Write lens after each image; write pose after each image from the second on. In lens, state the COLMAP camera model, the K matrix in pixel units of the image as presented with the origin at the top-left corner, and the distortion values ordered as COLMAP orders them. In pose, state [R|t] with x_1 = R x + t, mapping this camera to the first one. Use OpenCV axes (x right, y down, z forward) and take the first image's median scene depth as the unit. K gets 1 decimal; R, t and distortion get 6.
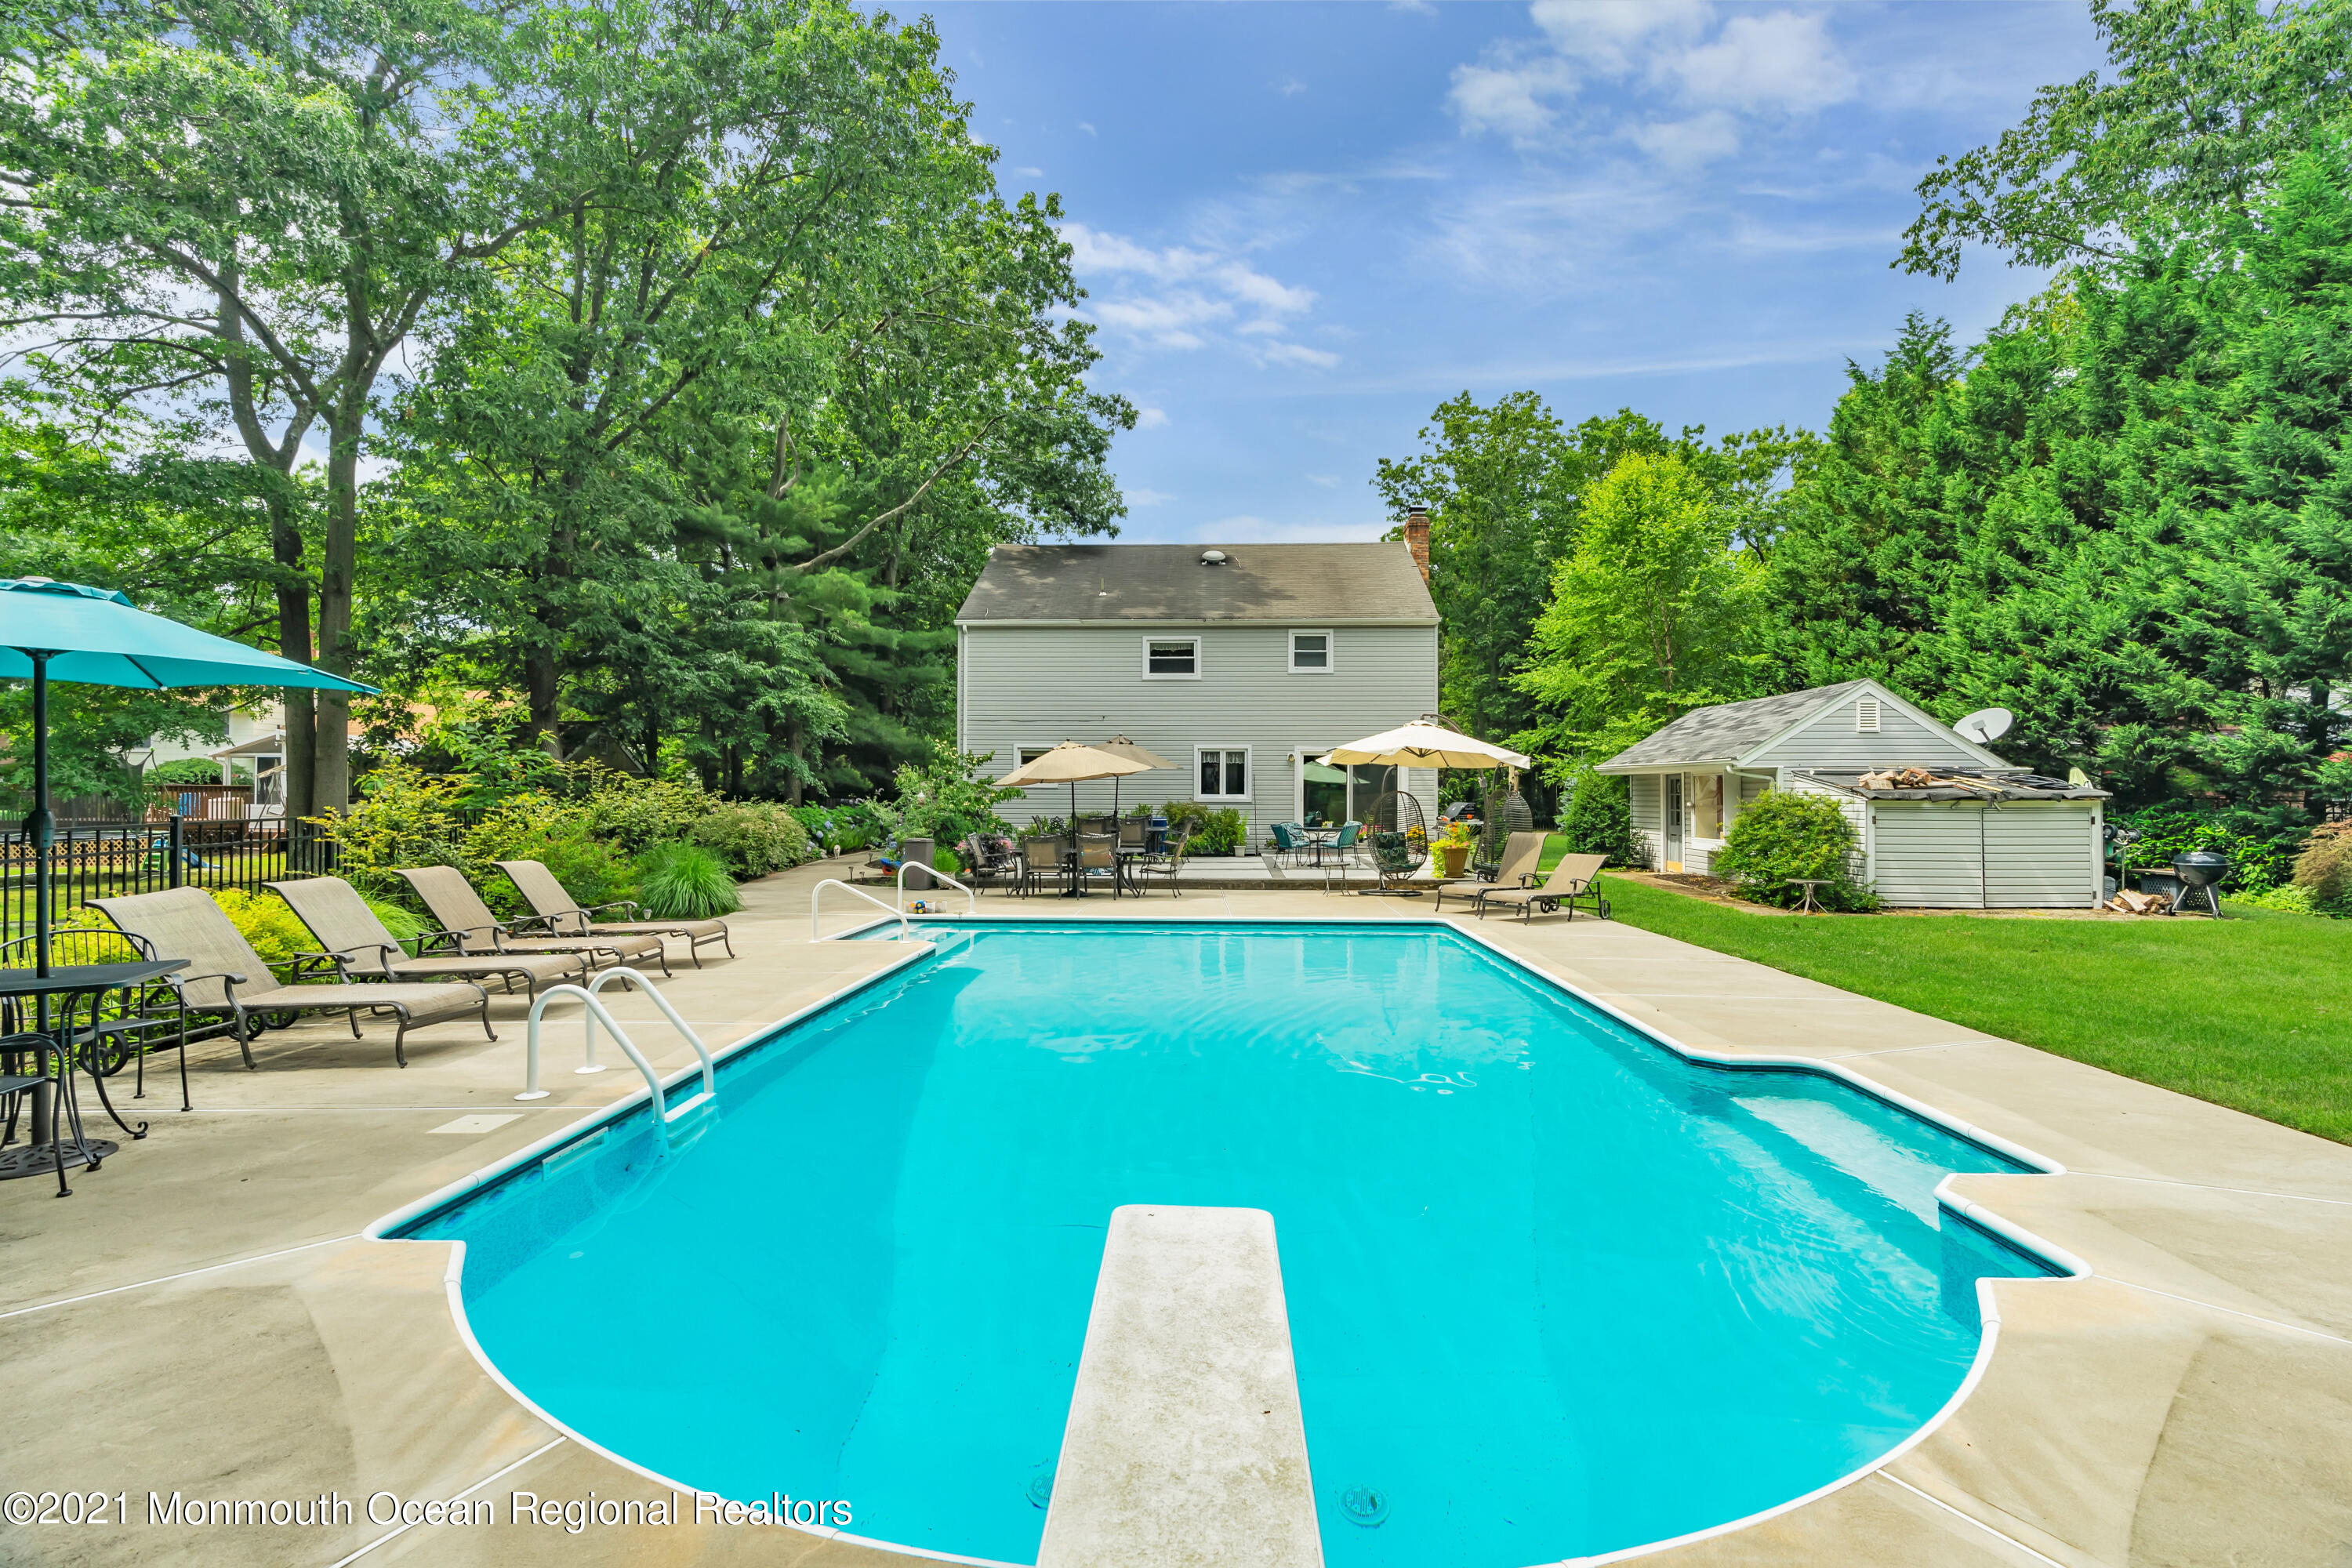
lens RADIAL K [[1085.5, 0, 1168.7], [0, 1085.5, 829.4], [0, 0, 1]] dist [-0.000477, 0.000009]
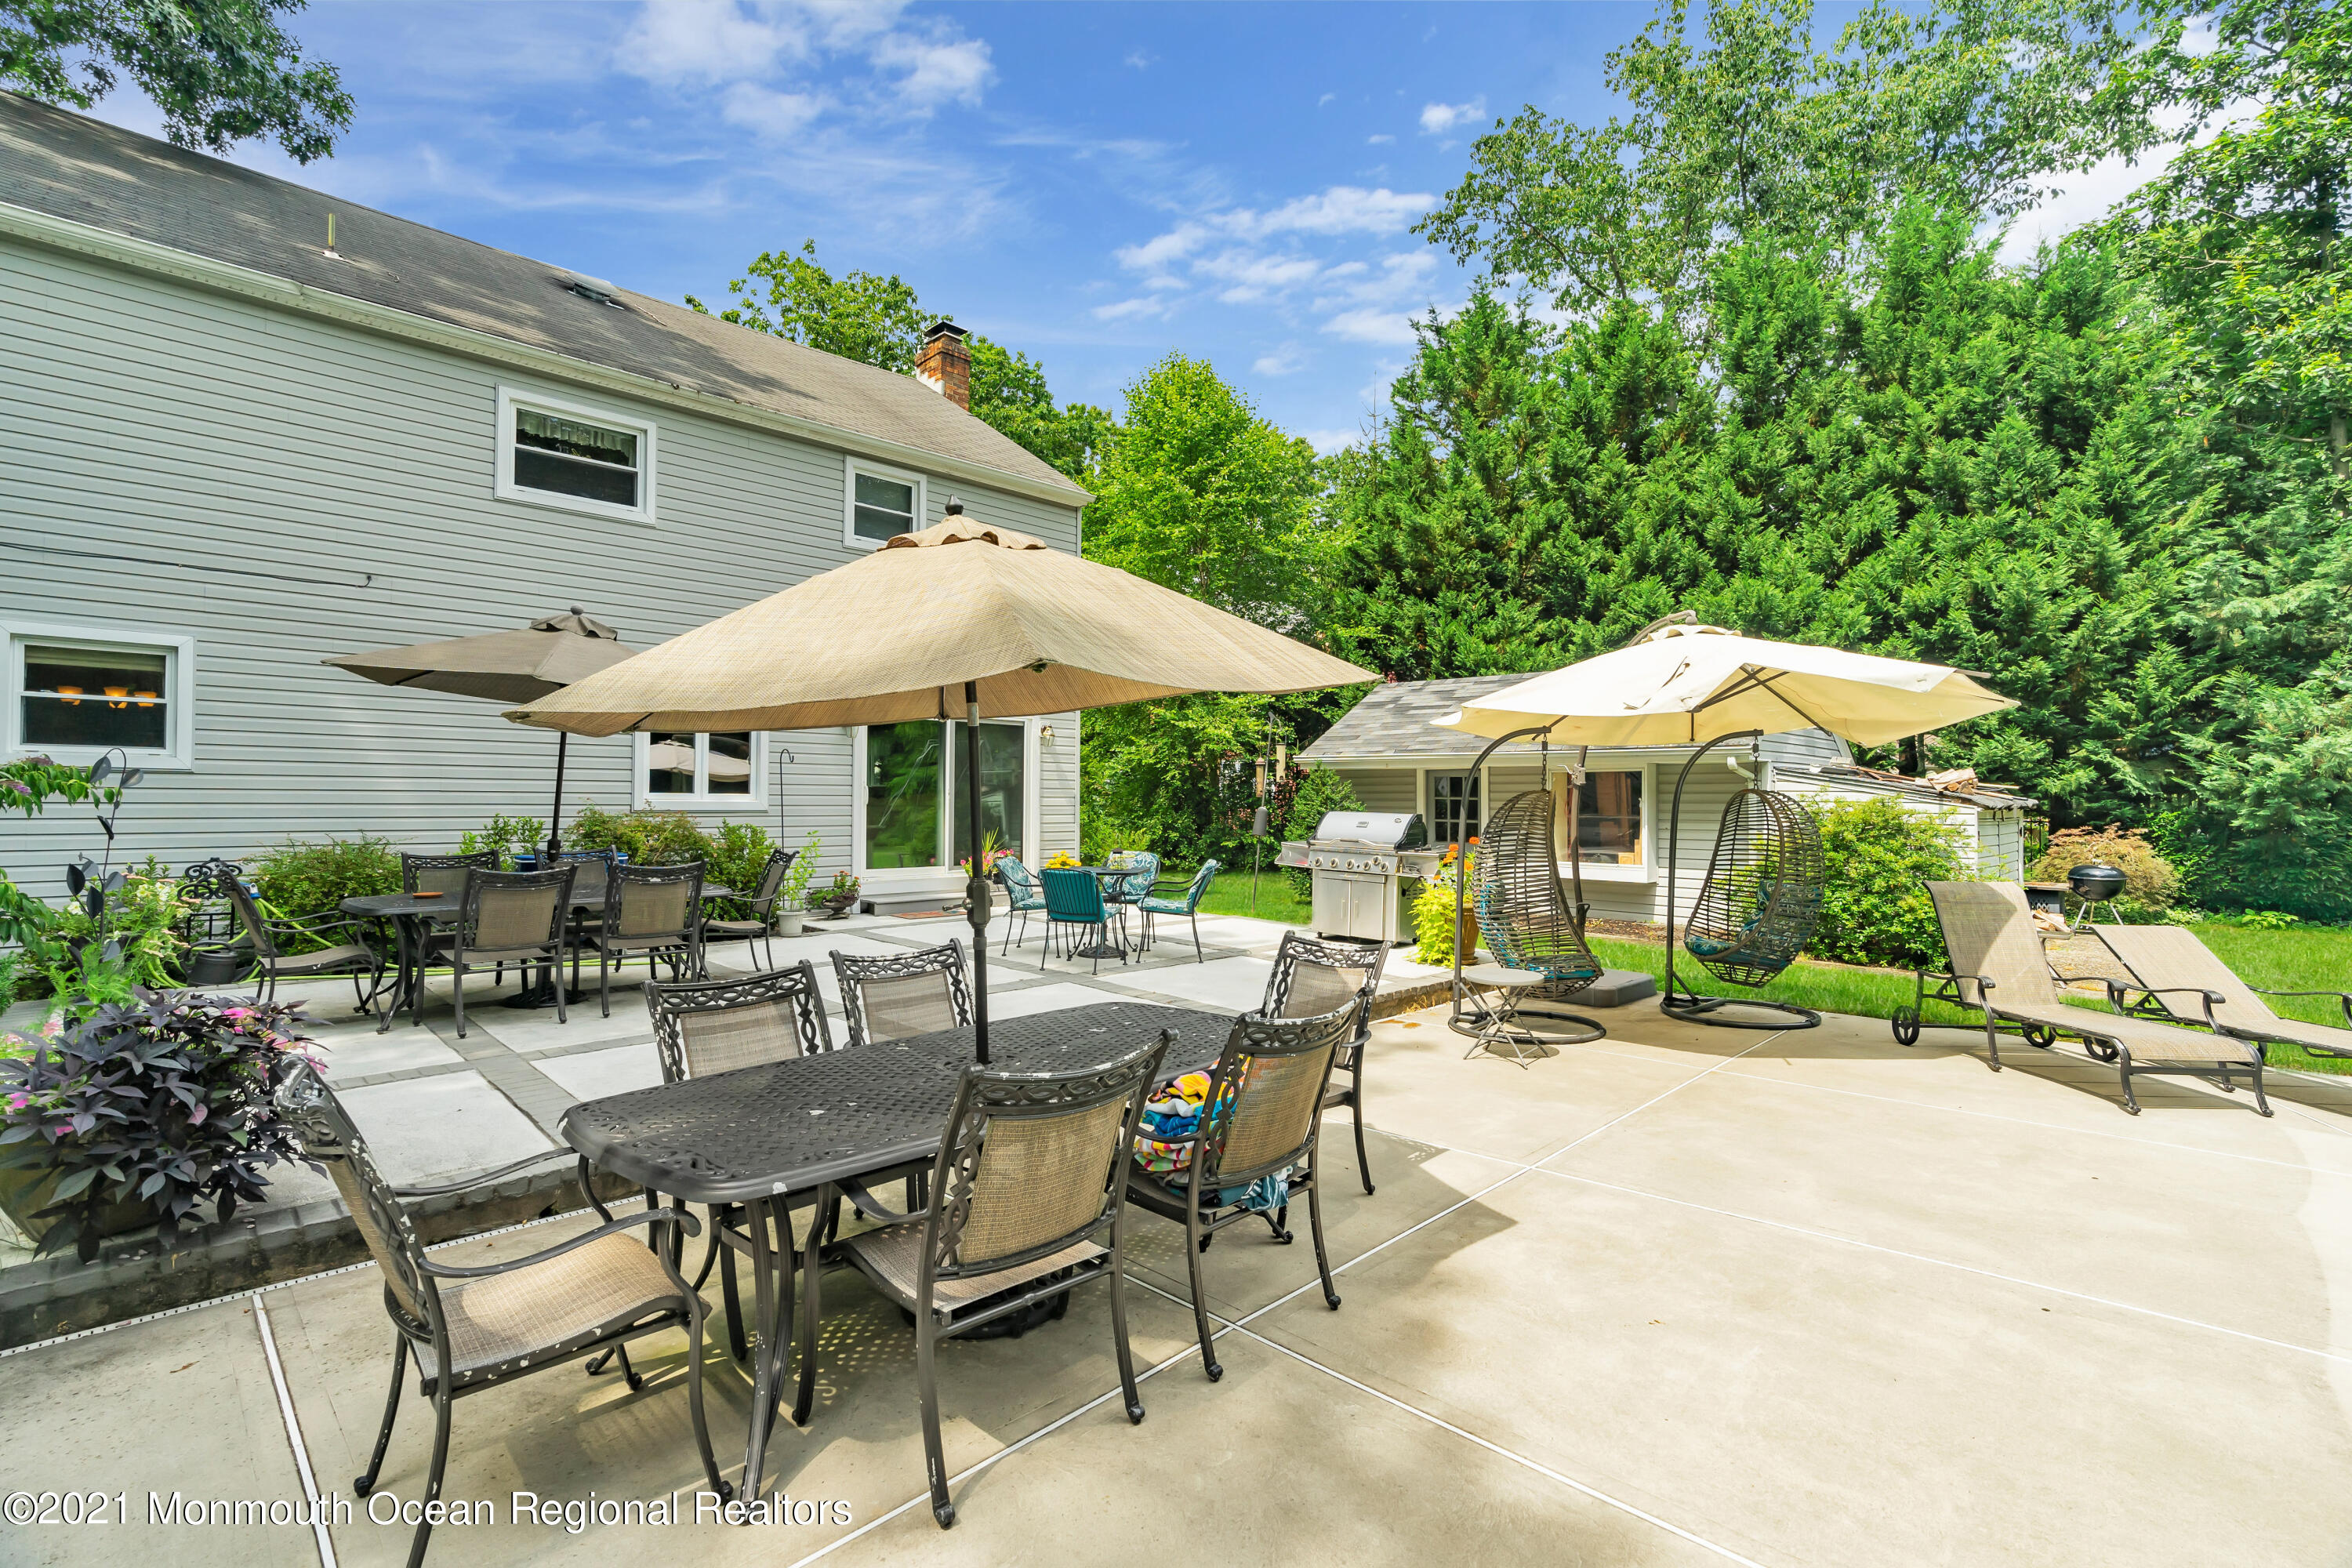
lens RADIAL K [[1056.4, 0, 1184.0], [0, 1056.4, 787.1], [0, 0, 1]] dist [-0.002740, 0.000373]
pose [[0.675212, 0.008801, 0.737571, -0.135209], [0.021849, 0.999251, -0.031925, -0.016852], [-0.737300, 0.037671, 0.674514, 0.568266]]
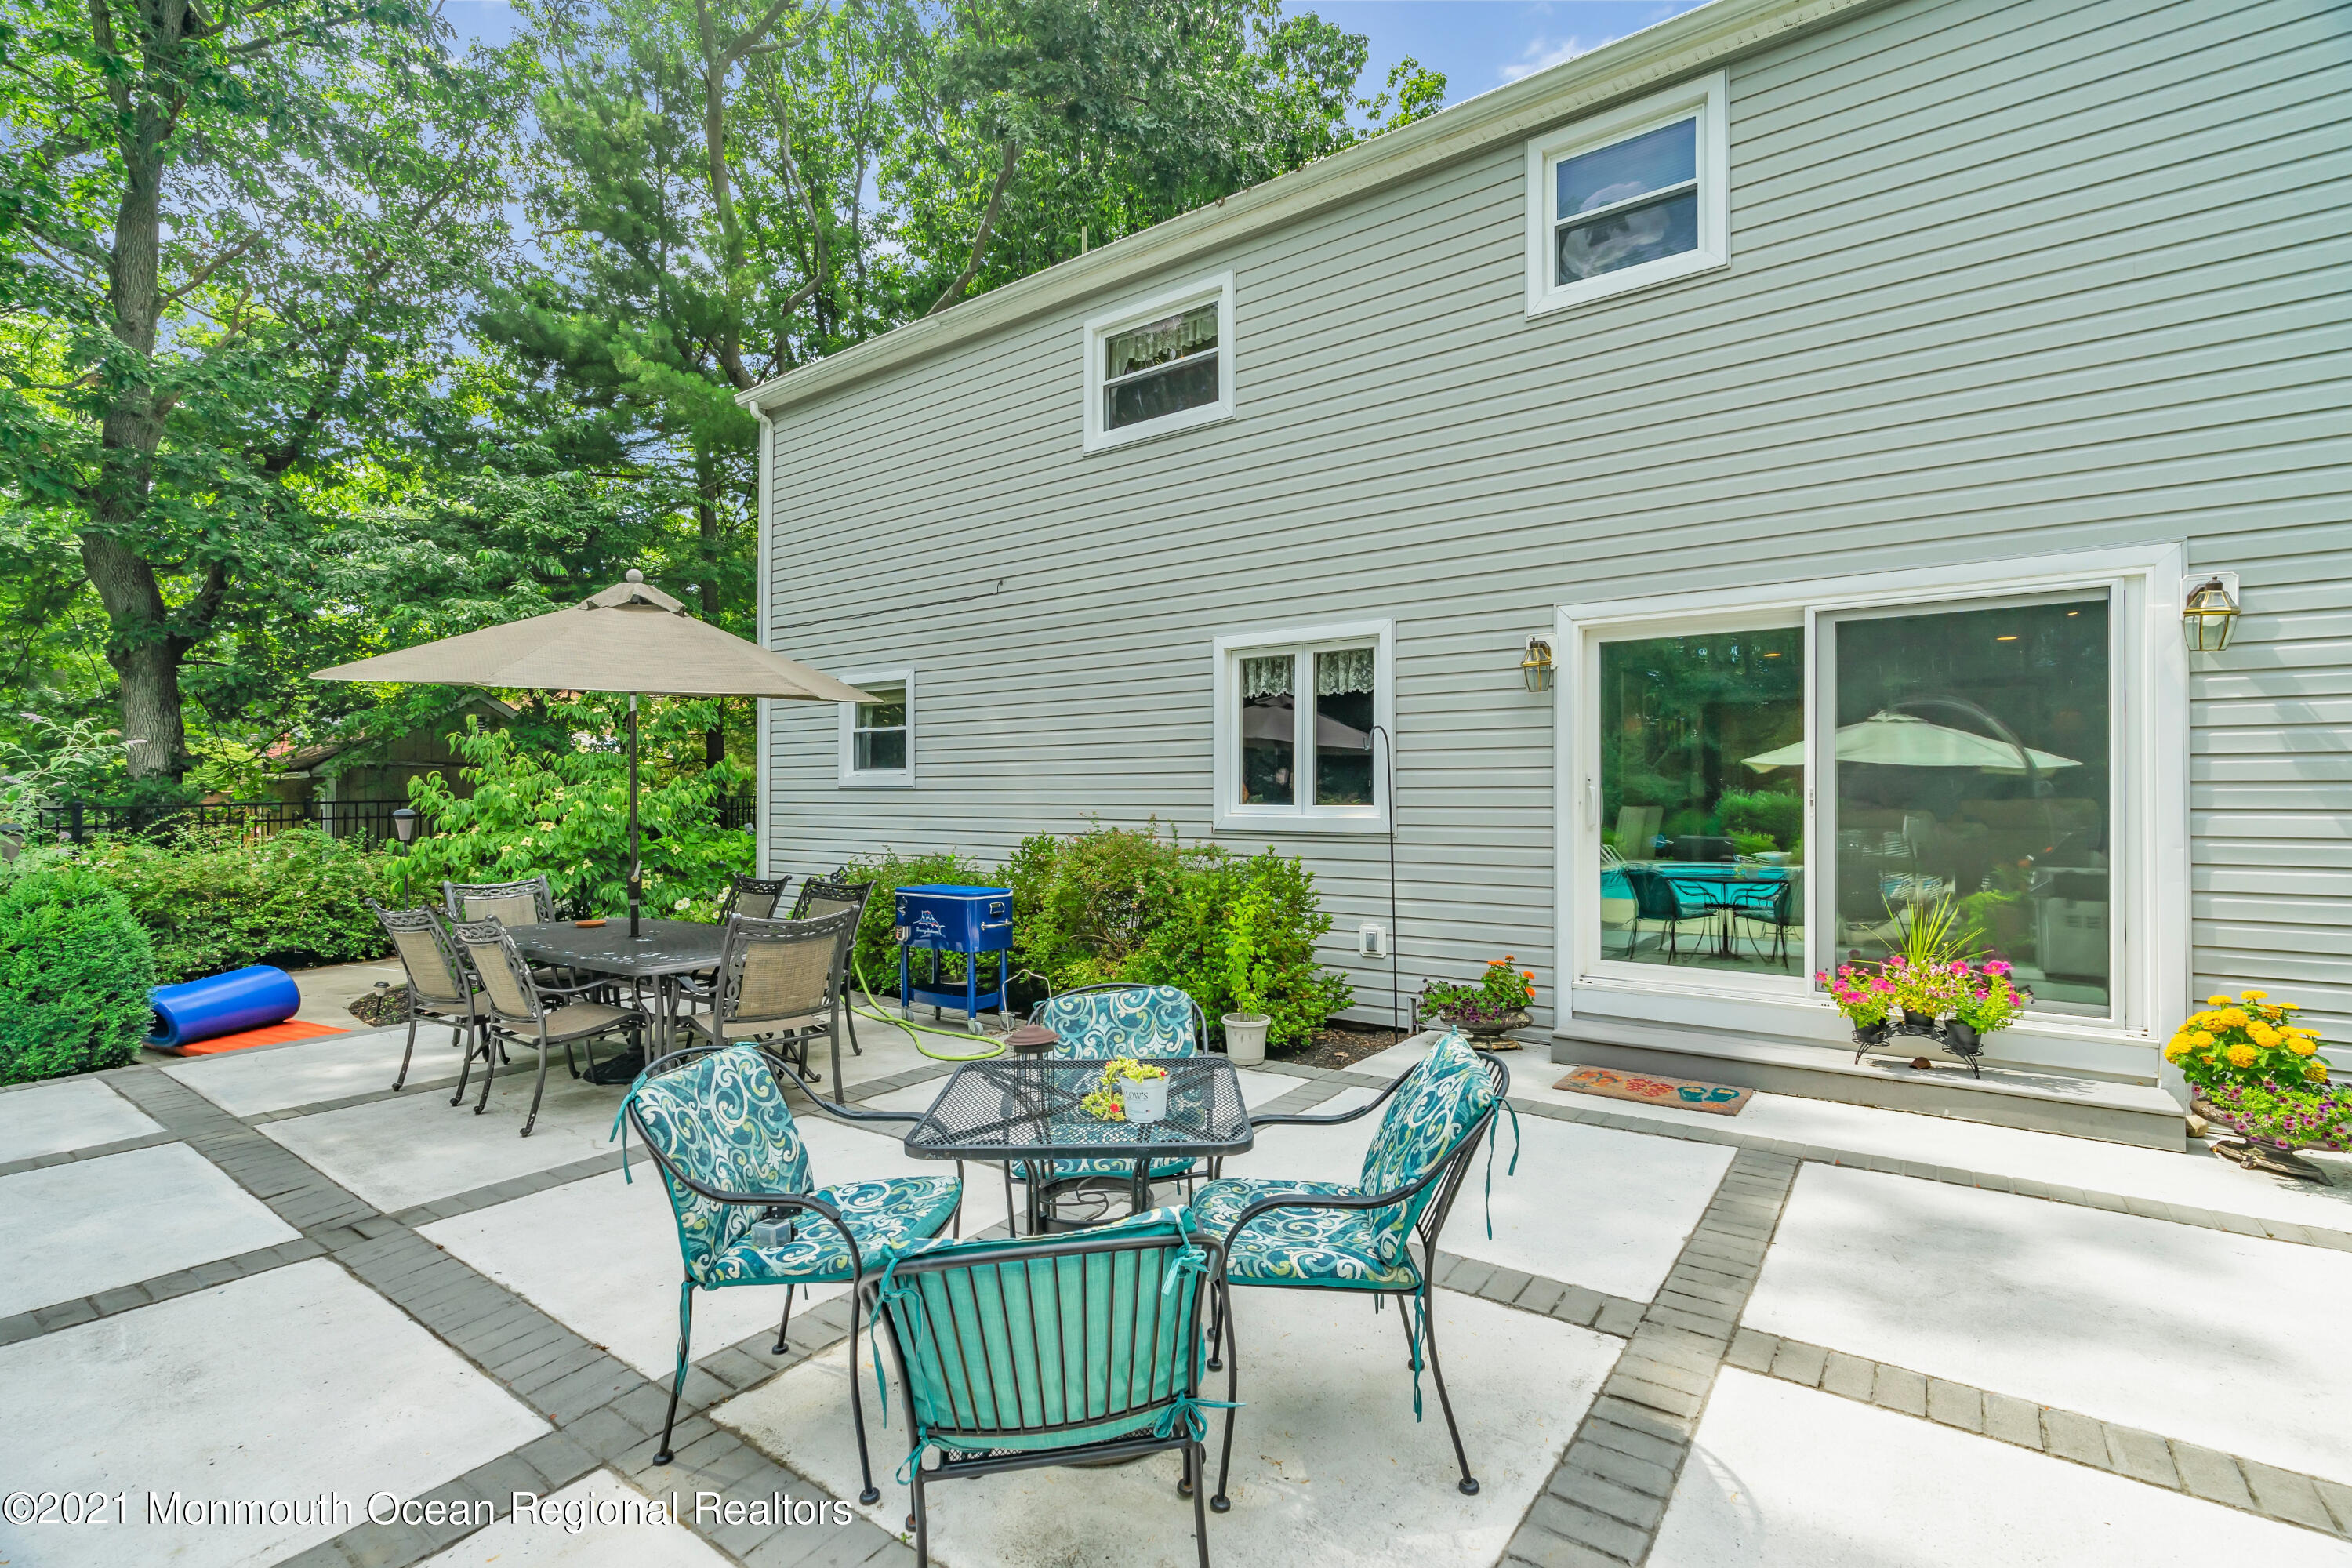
lens RADIAL K [[1049.8, 0, 1180.8], [0, 1049.8, 786.7], [0, 0, 1]] dist [-0.002009, 0.001433]
pose [[0.839987, -0.009375, -0.542526, 0.171555], [-0.013381, 0.999189, -0.037985, -0.026016], [0.542442, 0.039166, 0.839180, 0.754206]]
